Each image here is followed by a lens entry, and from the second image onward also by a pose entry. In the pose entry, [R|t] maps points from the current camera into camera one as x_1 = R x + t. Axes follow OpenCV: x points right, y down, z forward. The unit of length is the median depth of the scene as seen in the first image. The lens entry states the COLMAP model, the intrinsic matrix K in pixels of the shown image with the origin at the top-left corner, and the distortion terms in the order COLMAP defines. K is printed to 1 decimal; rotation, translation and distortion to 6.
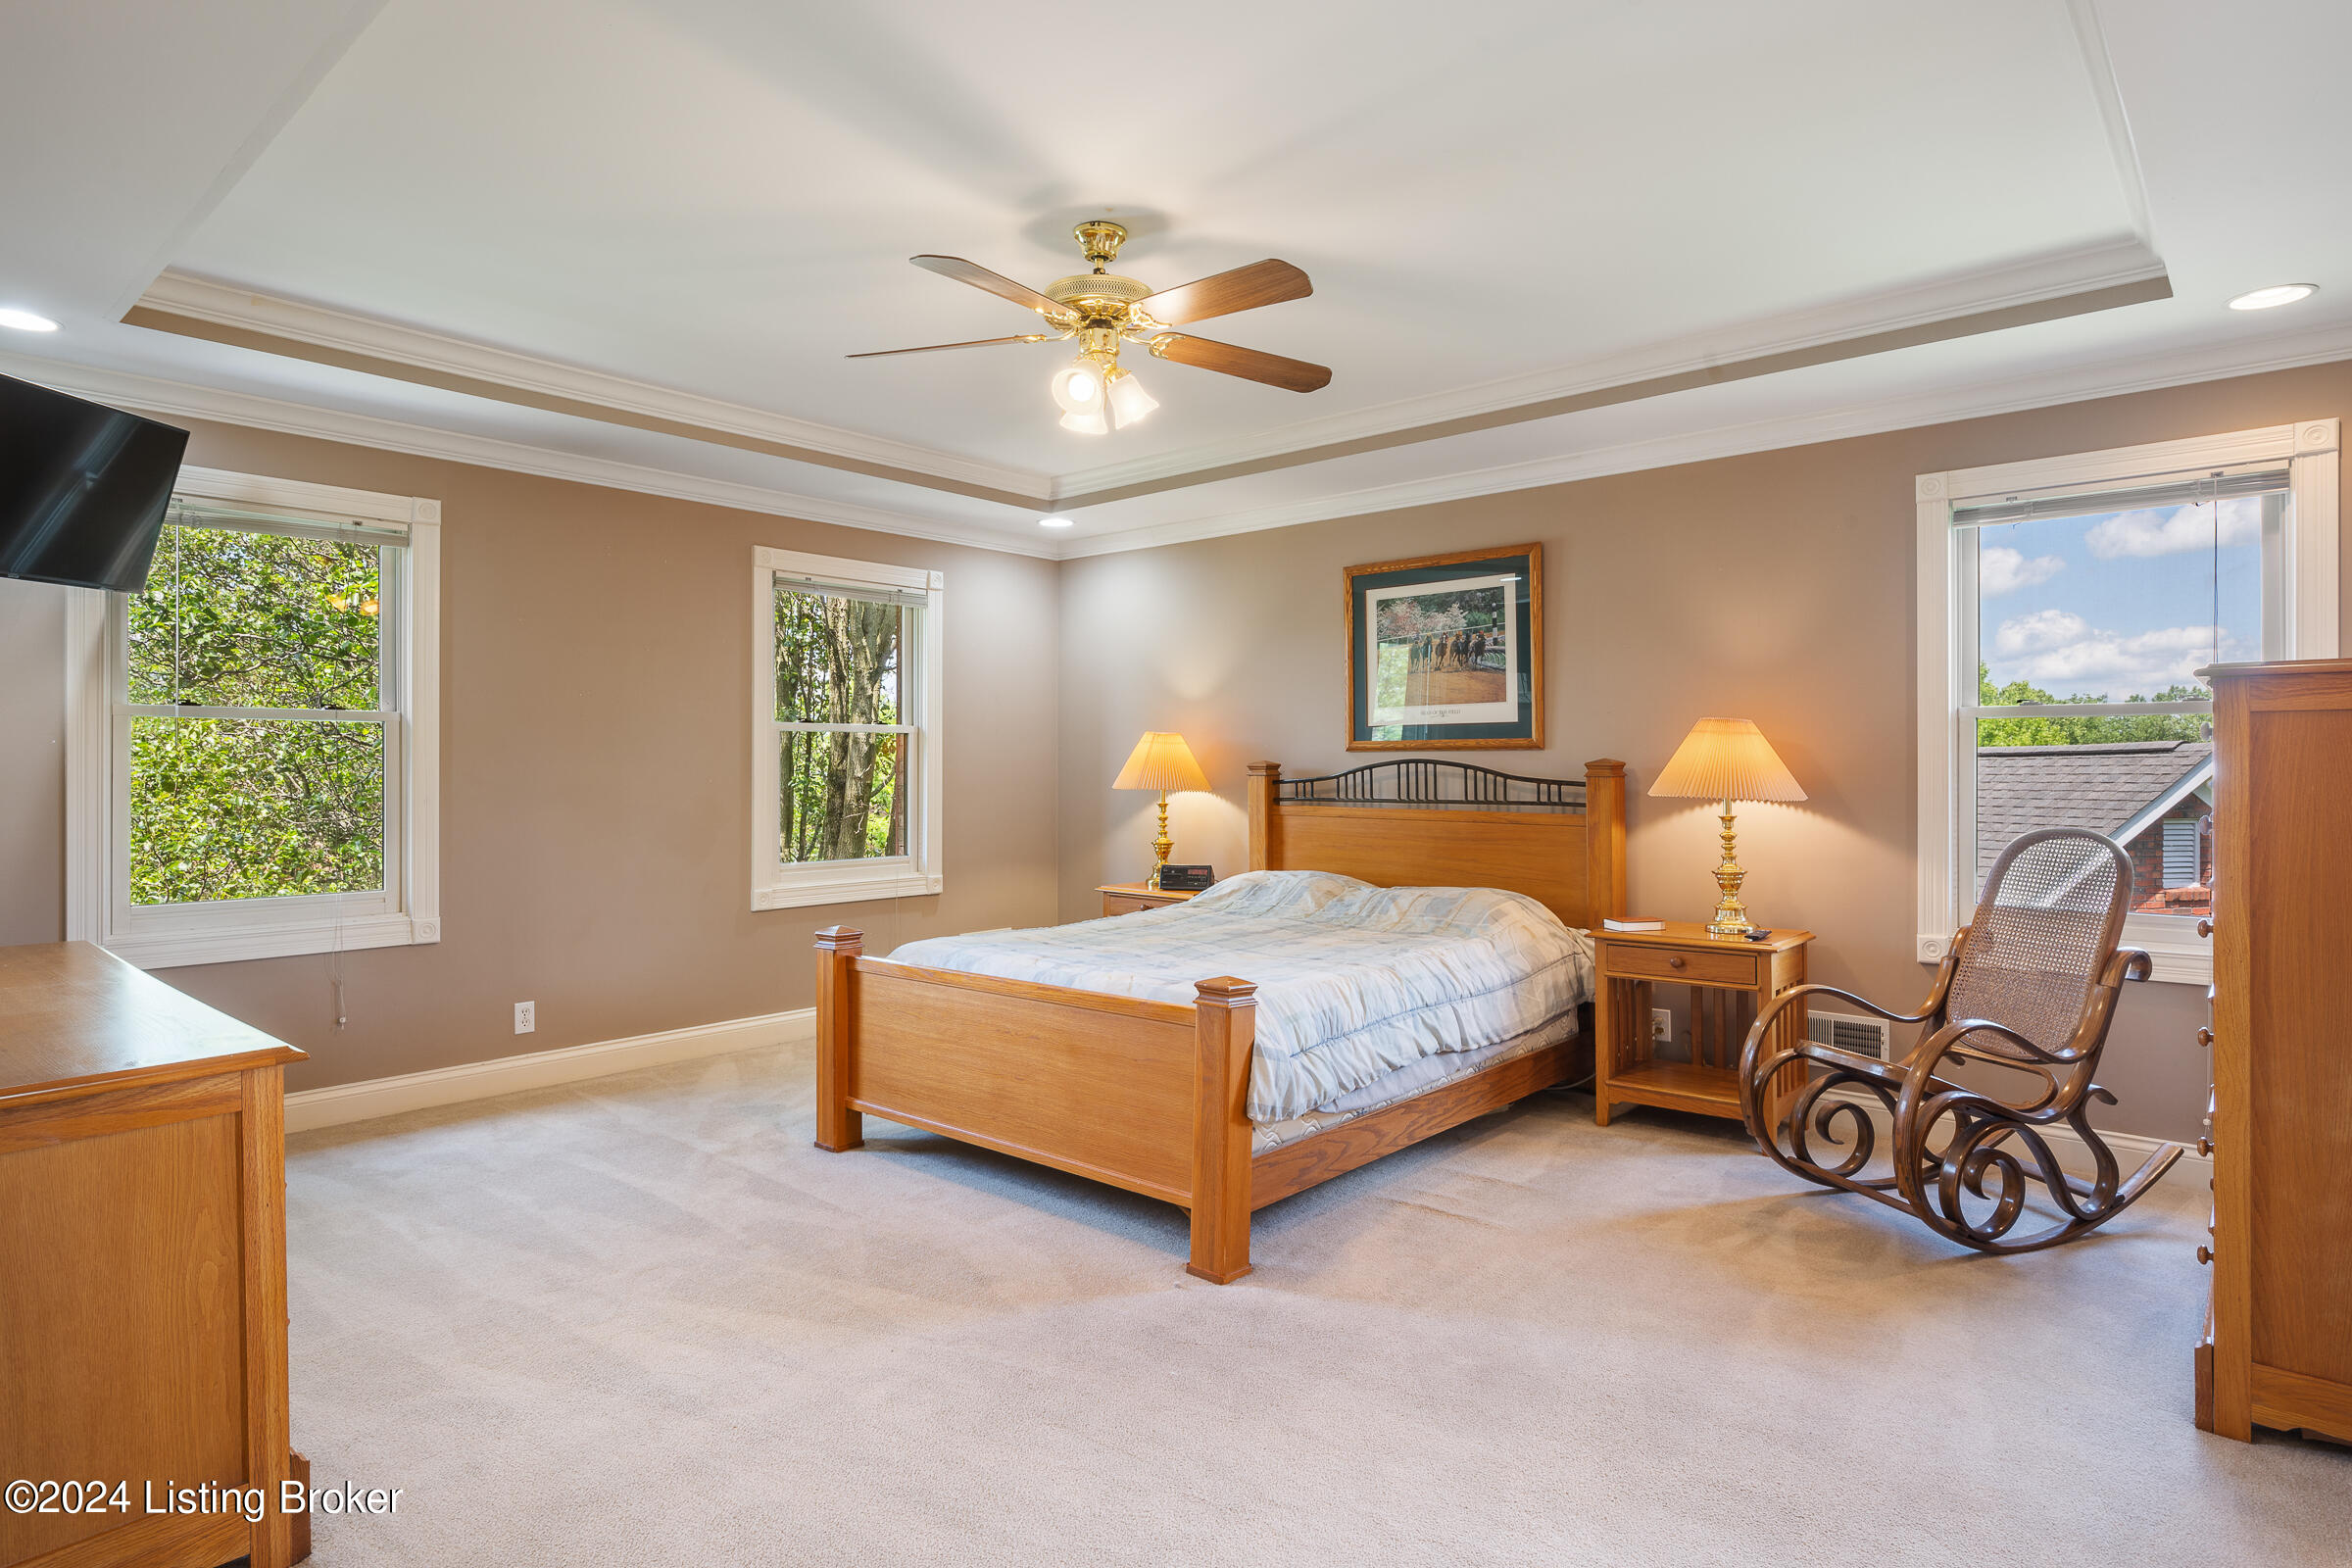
lens RADIAL K [[1269.0, 0, 1176.7], [0, 1269.0, 776.6], [0, 0, 1]] dist [-0.001733, -0.000026]
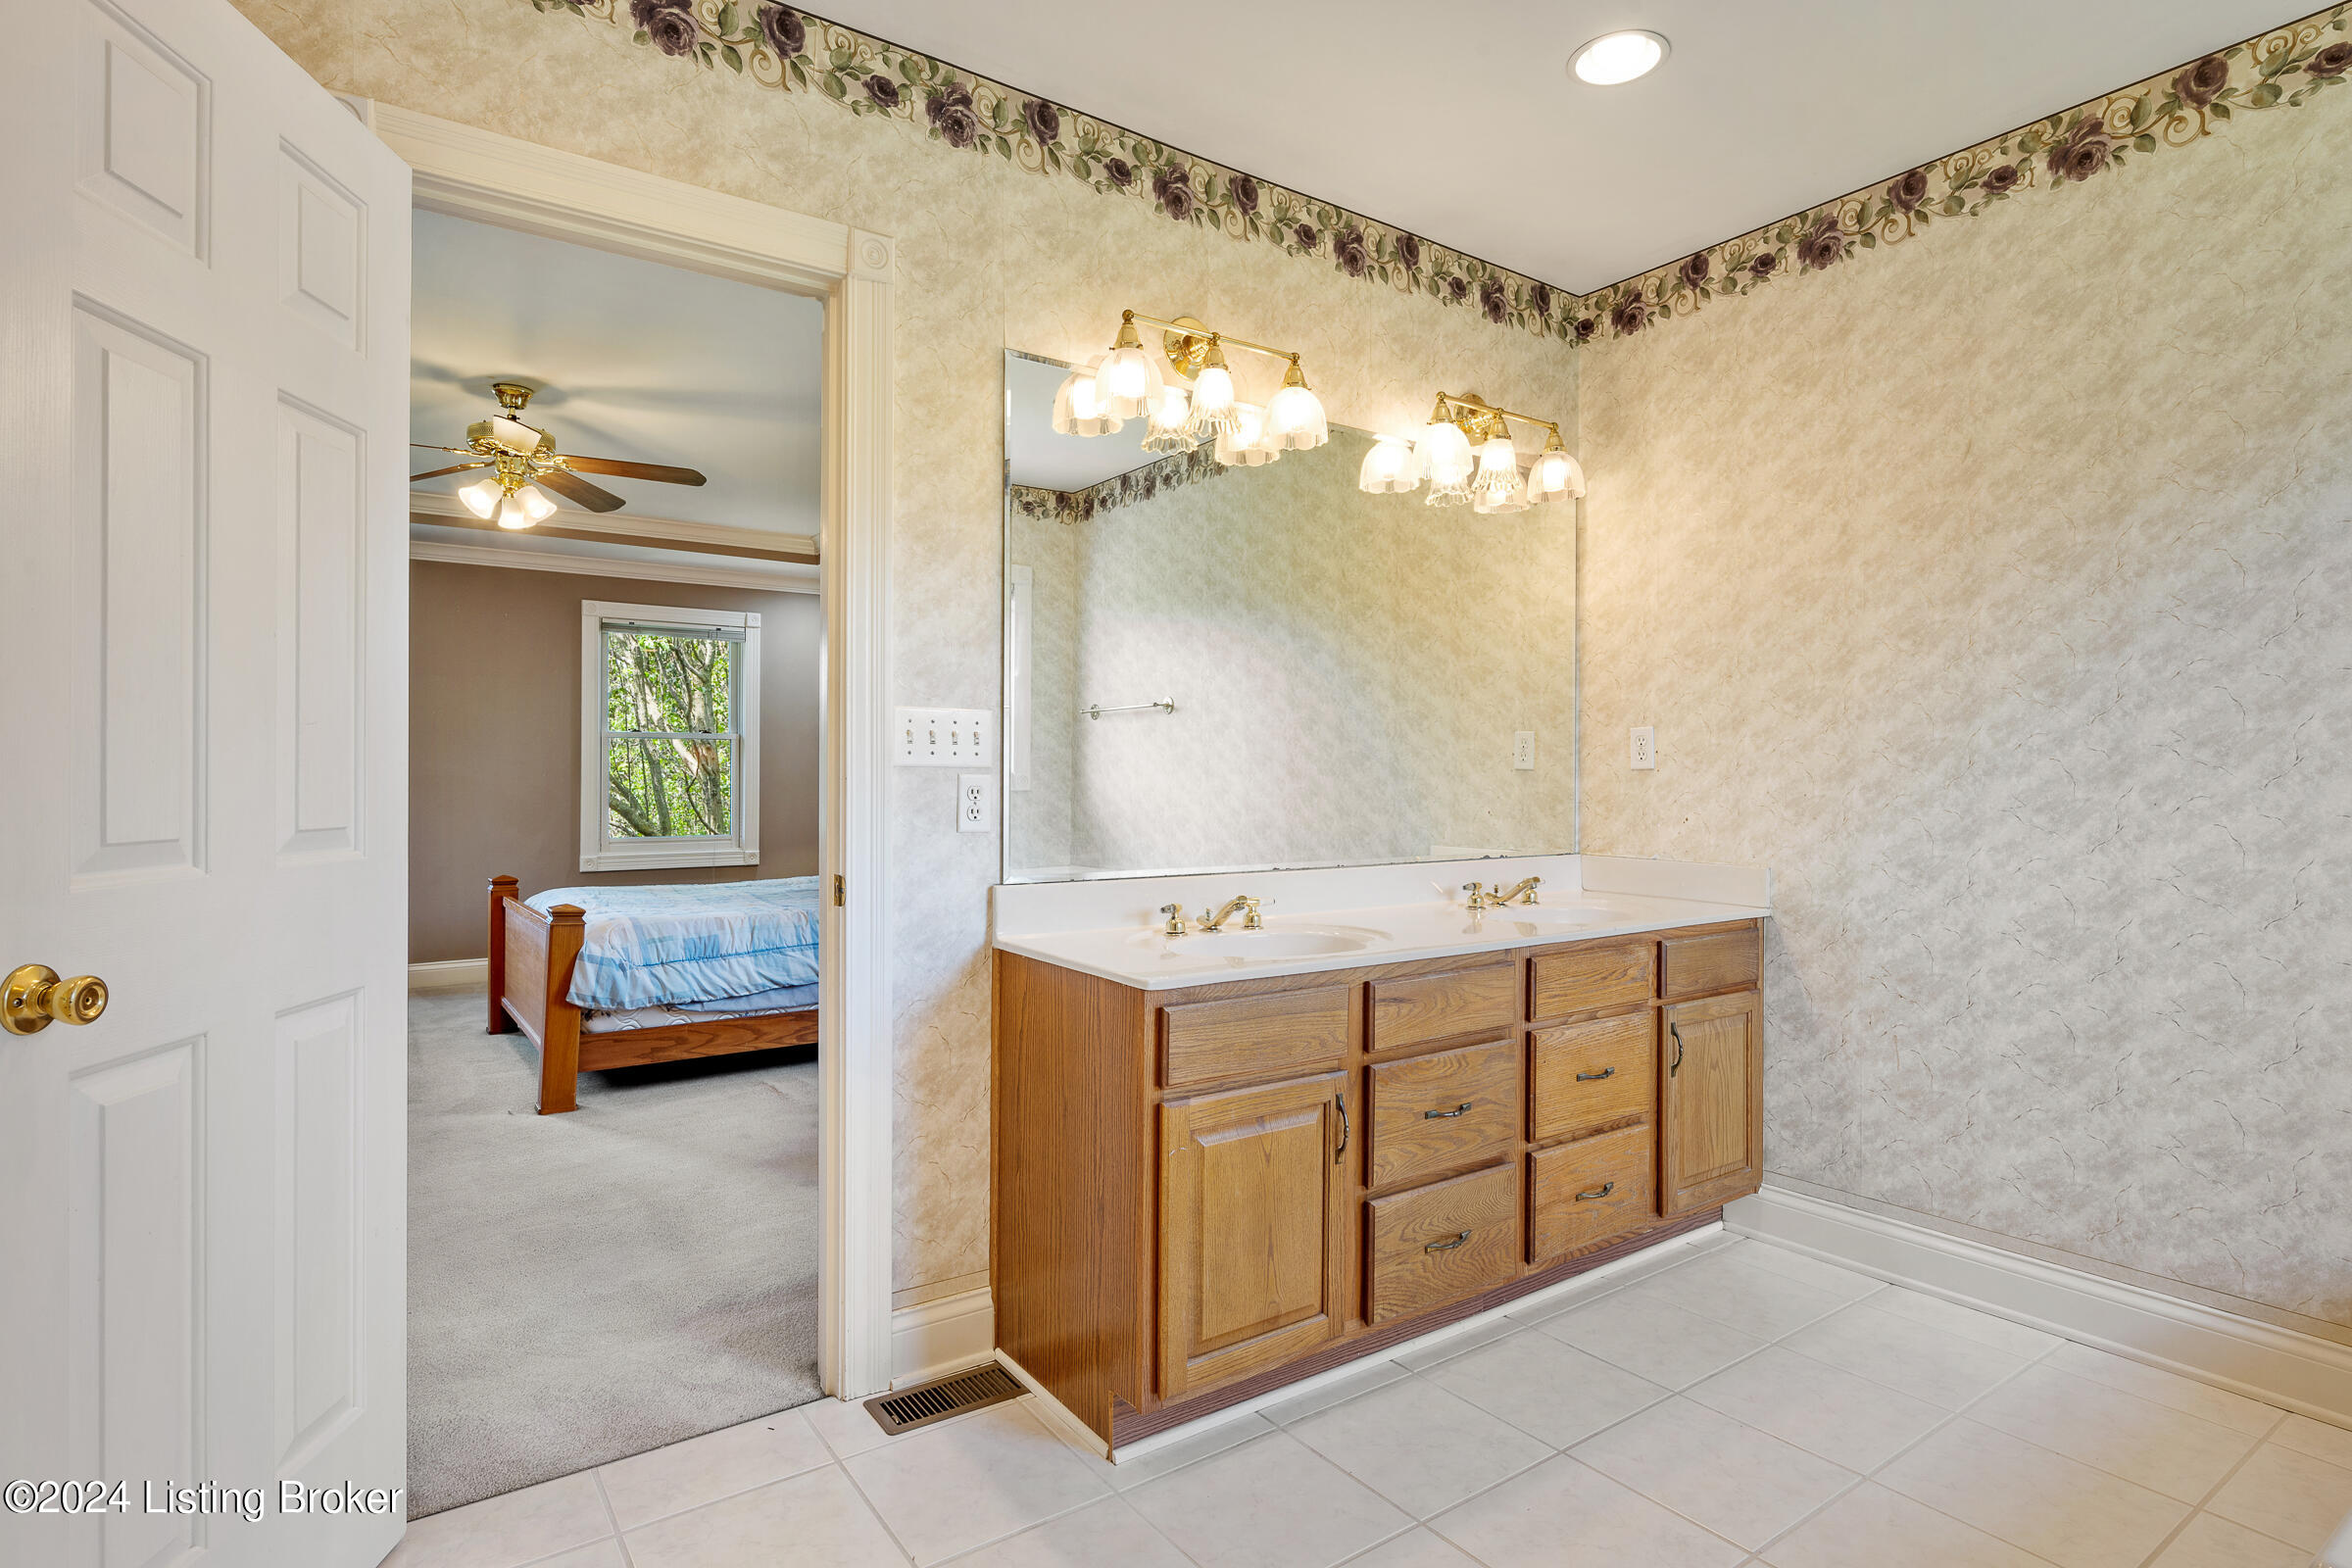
lens RADIAL K [[1194.7, 0, 1175.9], [0, 1194.7, 783.4], [0, 0, 1]] dist [0.000984, 0.000105]
pose [[0.976366, 0.007893, -0.215979, 0.871126], [-0.008657, 0.999959, -0.002591, 0.016446], [0.215950, 0.004400, 0.976395, -0.147677]]
